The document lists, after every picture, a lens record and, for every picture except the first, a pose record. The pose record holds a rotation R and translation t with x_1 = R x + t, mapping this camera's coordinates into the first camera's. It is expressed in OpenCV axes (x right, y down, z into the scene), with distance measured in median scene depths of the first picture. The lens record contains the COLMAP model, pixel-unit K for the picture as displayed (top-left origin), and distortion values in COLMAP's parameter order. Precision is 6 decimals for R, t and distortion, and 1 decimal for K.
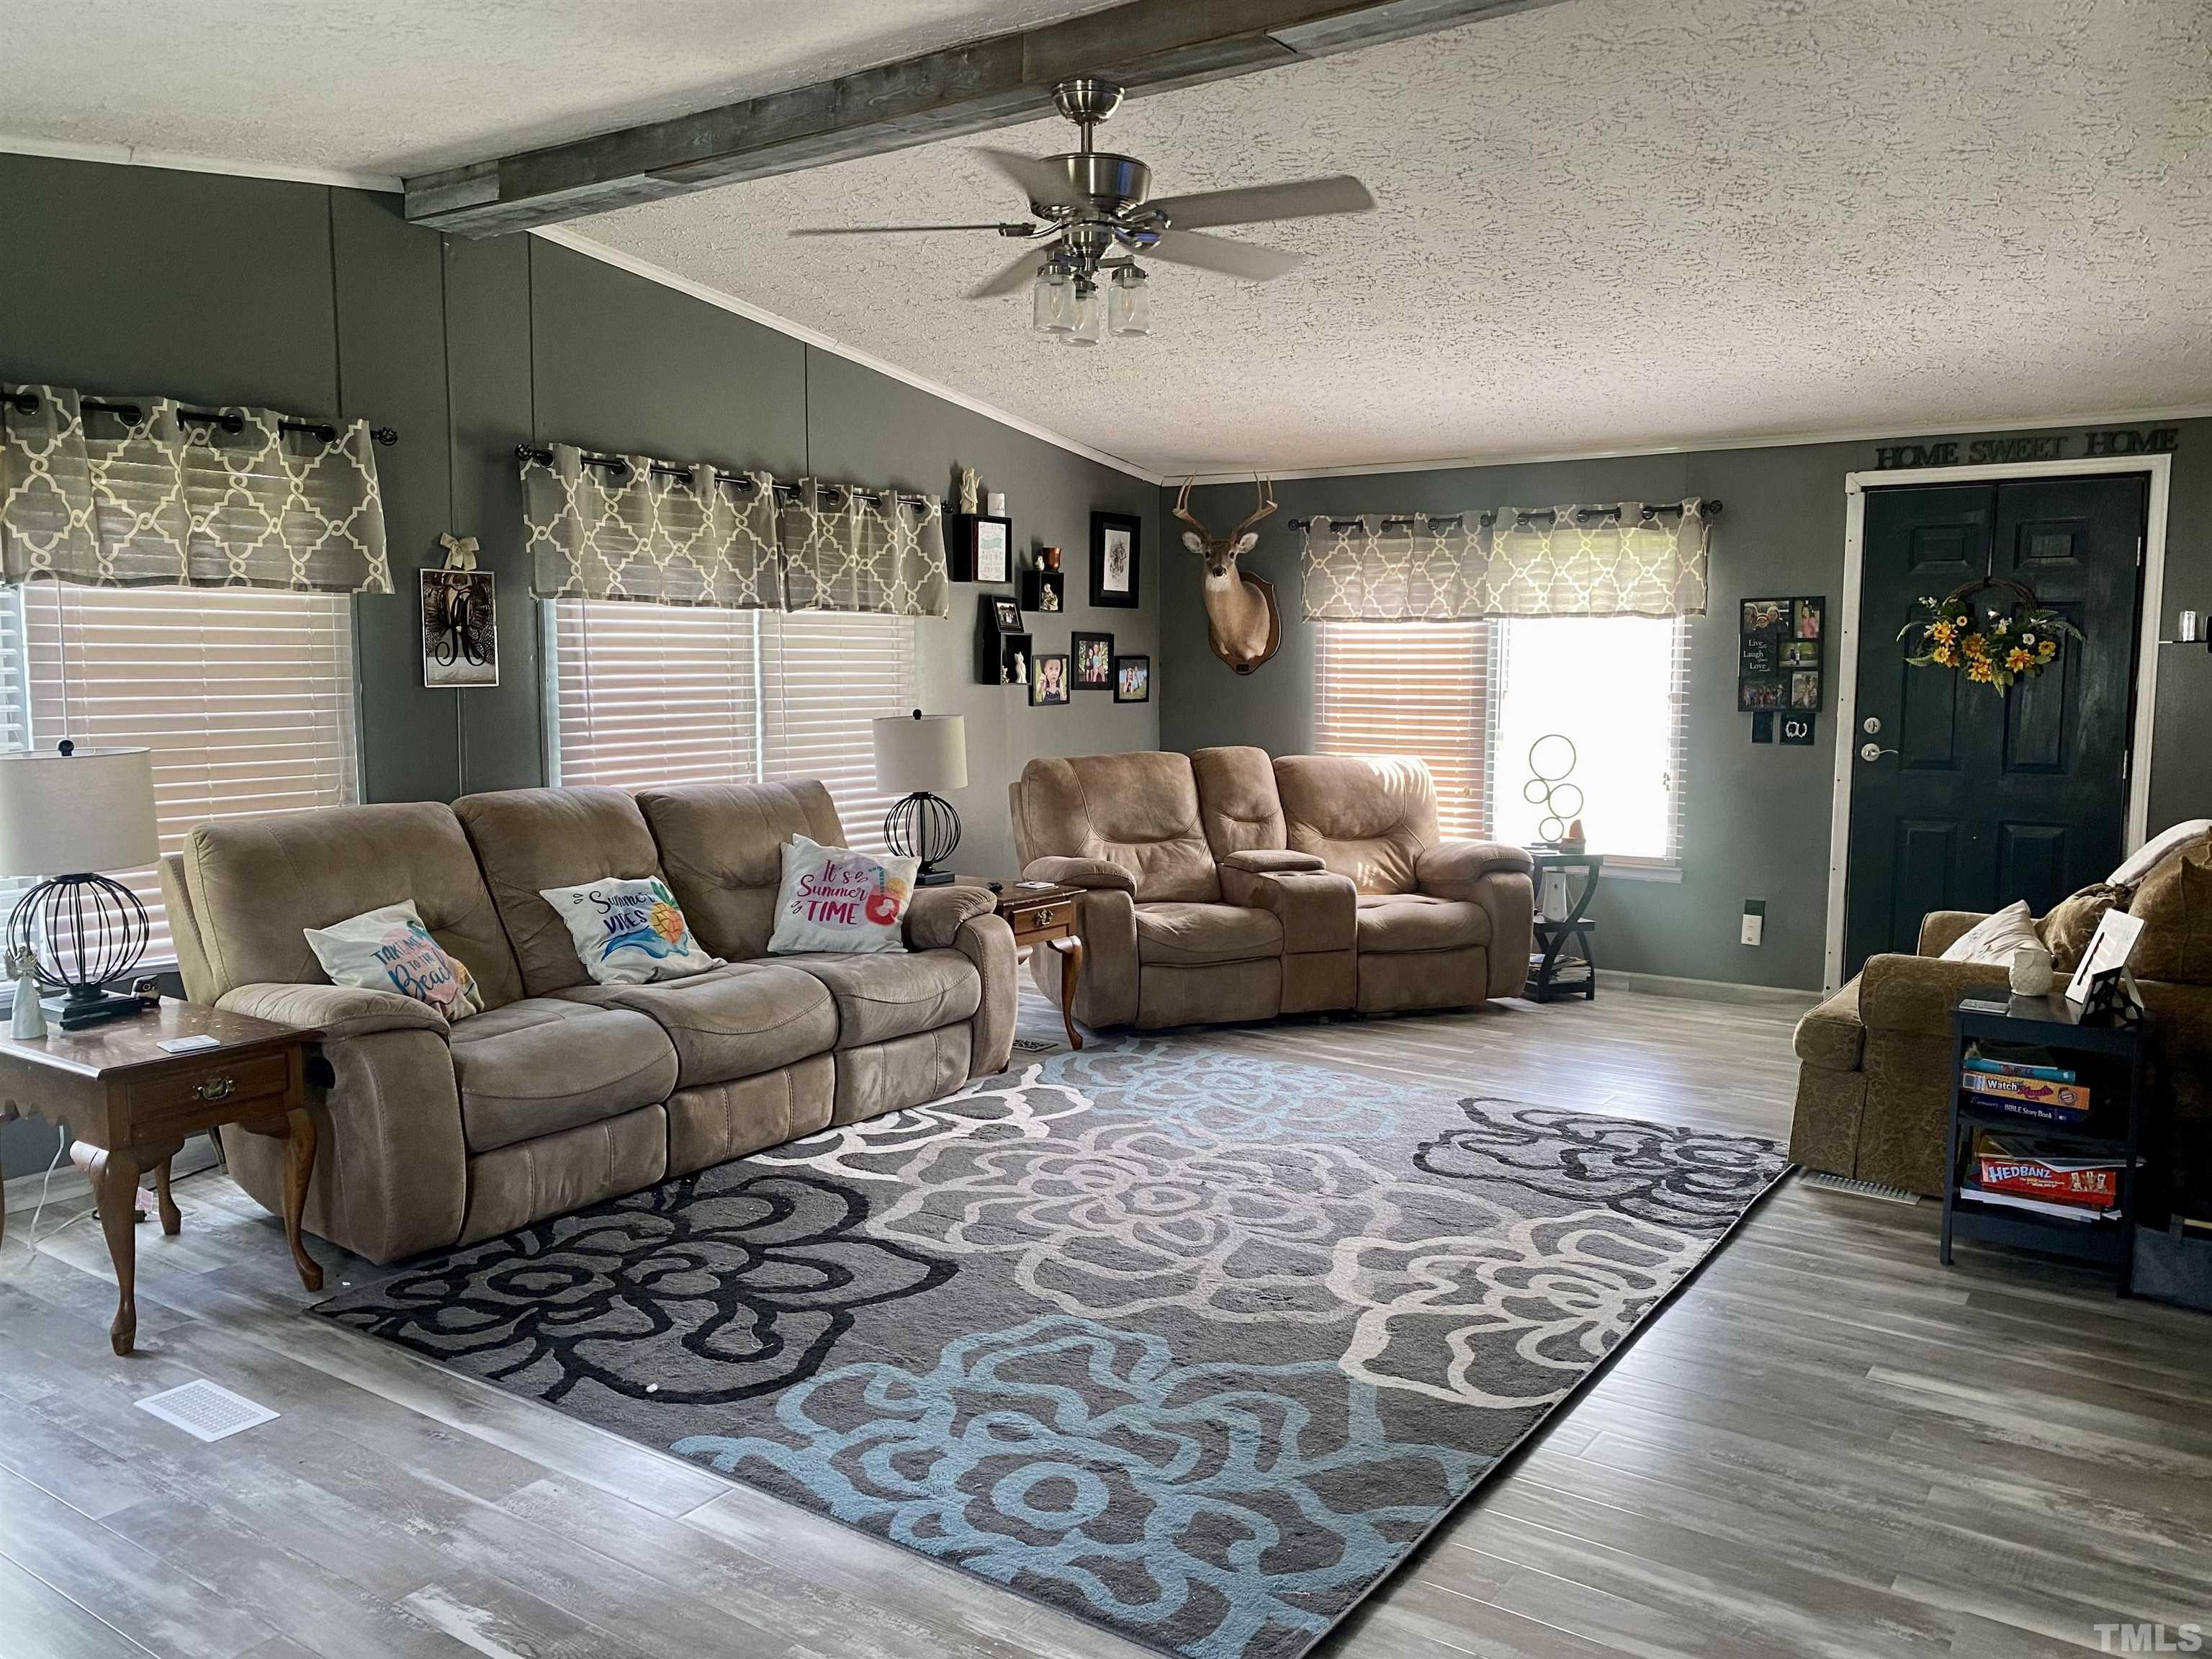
lens RADIAL K [[1676.0, 0, 1103.3], [0, 1676.0, 831.9], [0, 0, 1]] dist [0.124128, -0.270569]
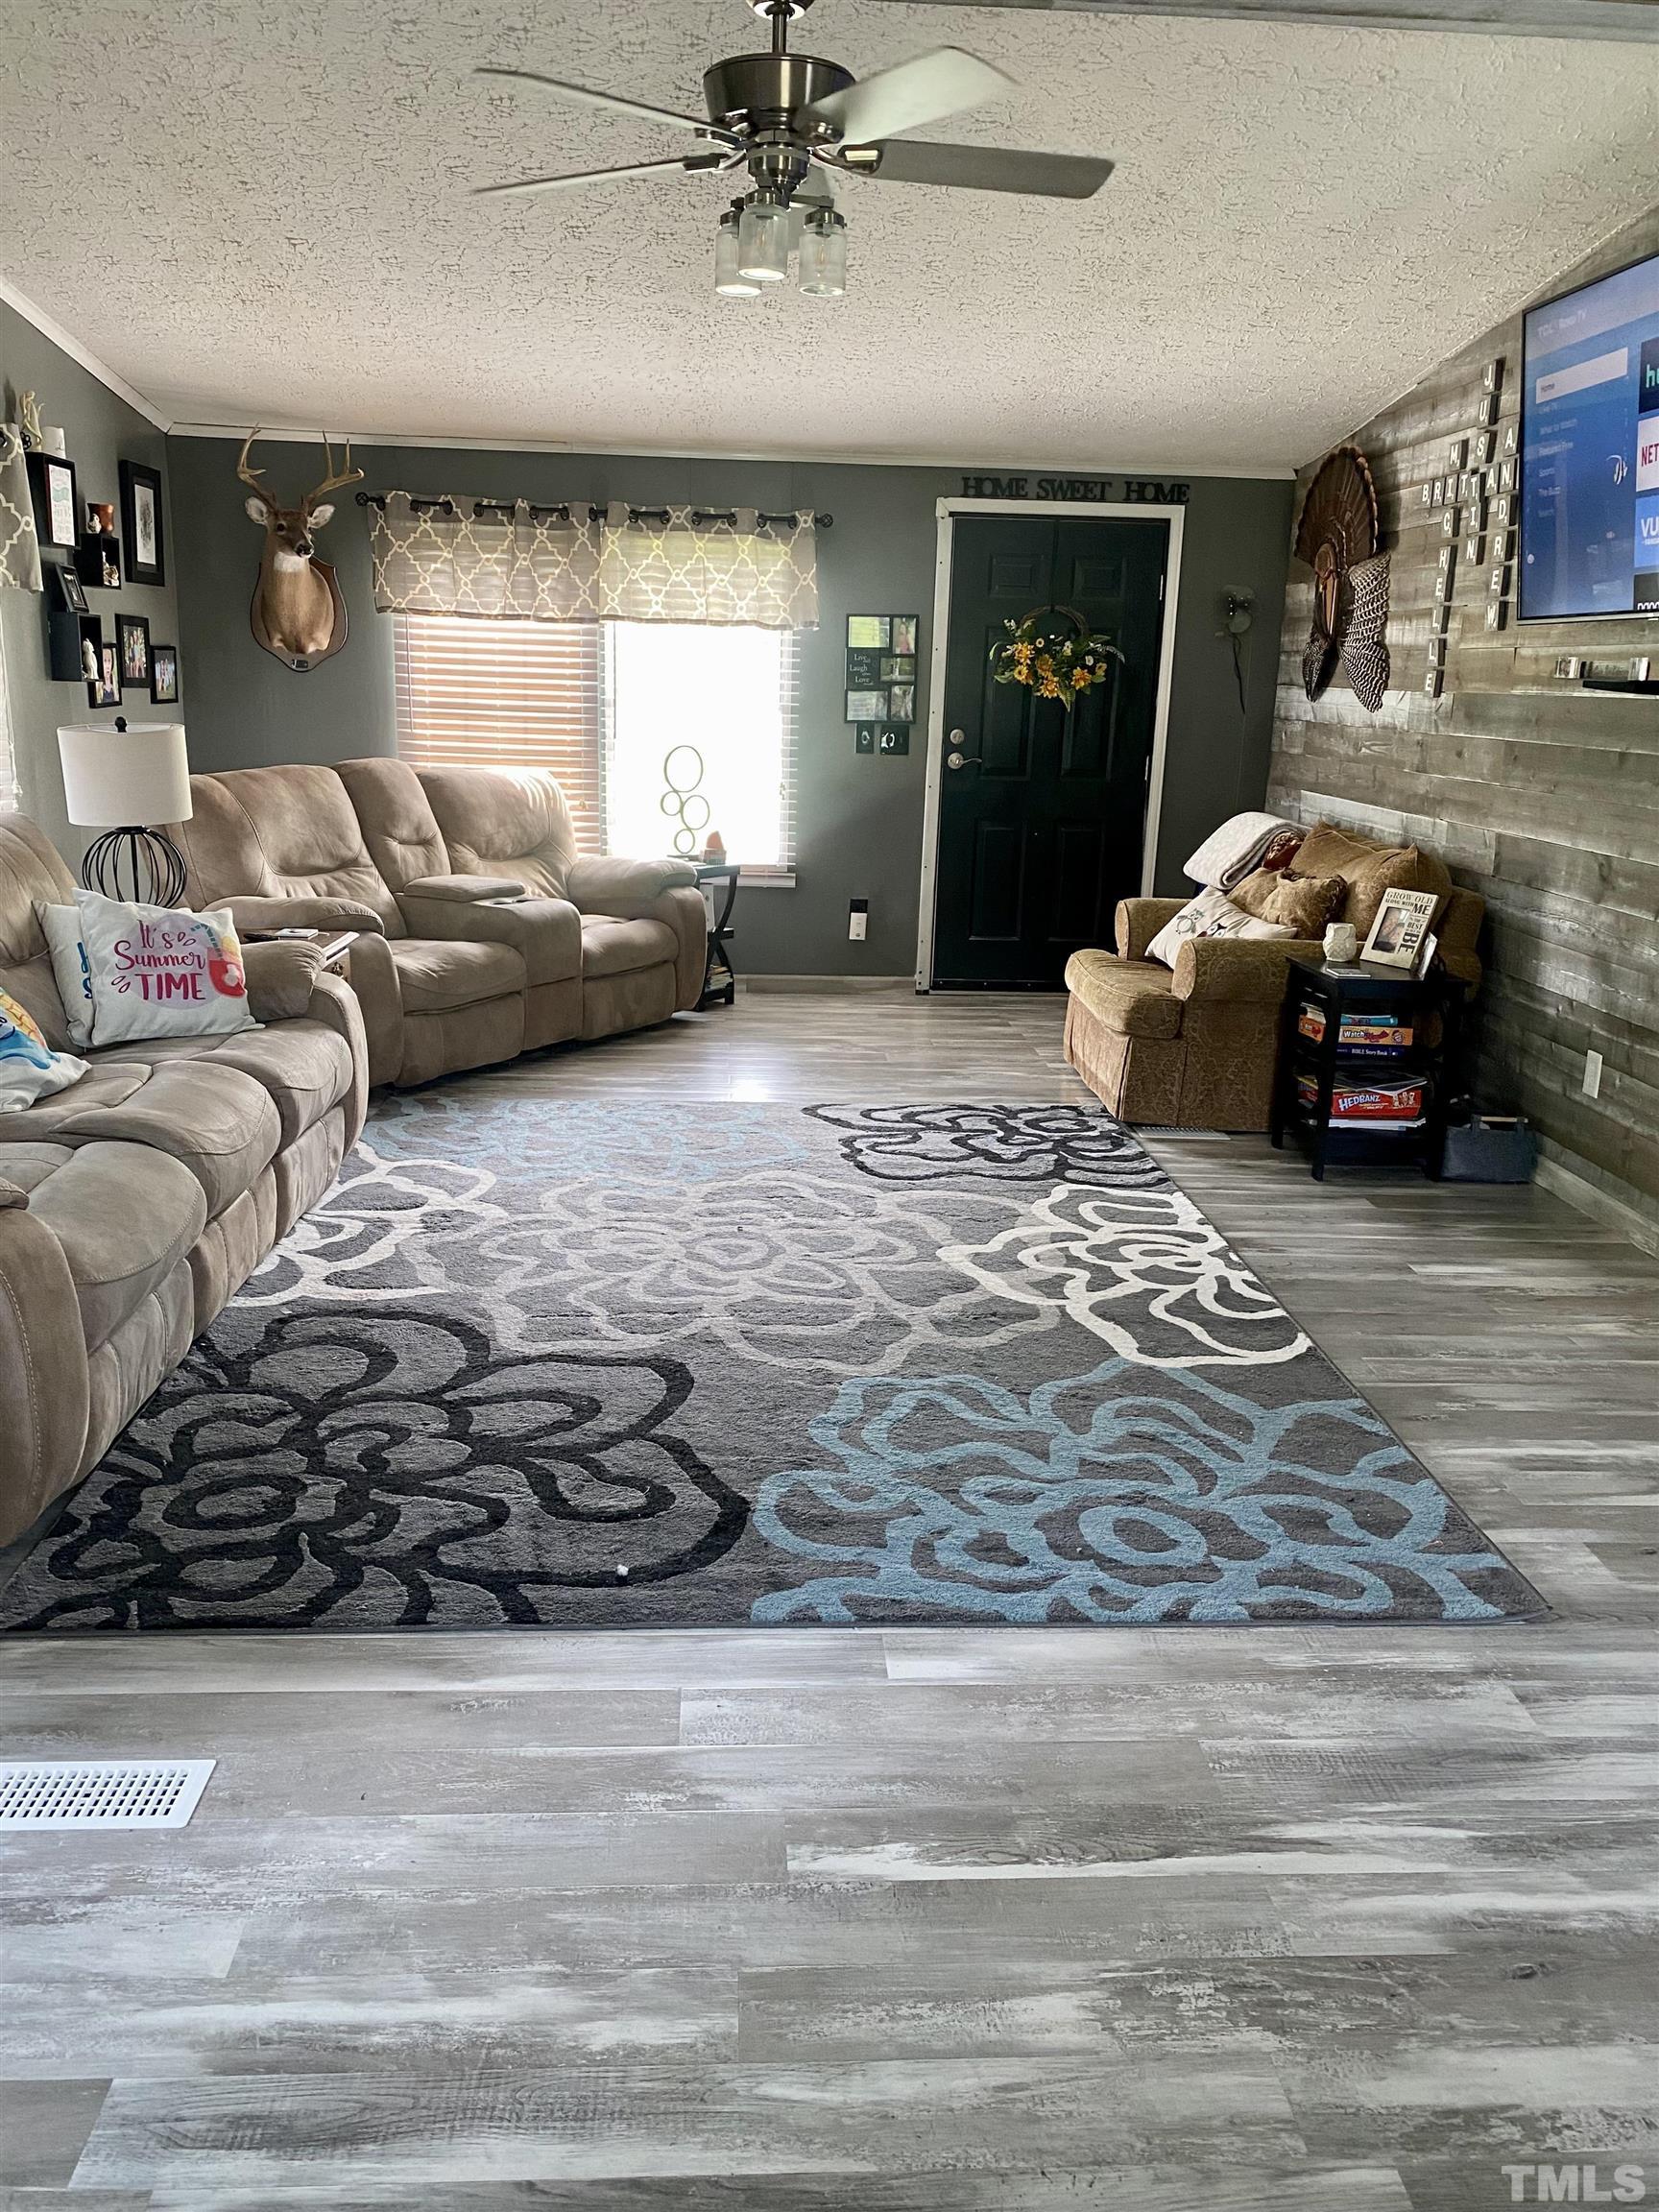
lens RADIAL K [[1662.8, 0, 825.7], [0, 1662.8, 1096.2], [0, 0, 1]] dist [0.159476, -0.369698]
pose [[0.787505, -0.133421, 0.601693, -0.399489], [0.037727, 0.984891, 0.169015, -0.023128], [-0.615153, -0.110400, 0.780640, 0.194687]]
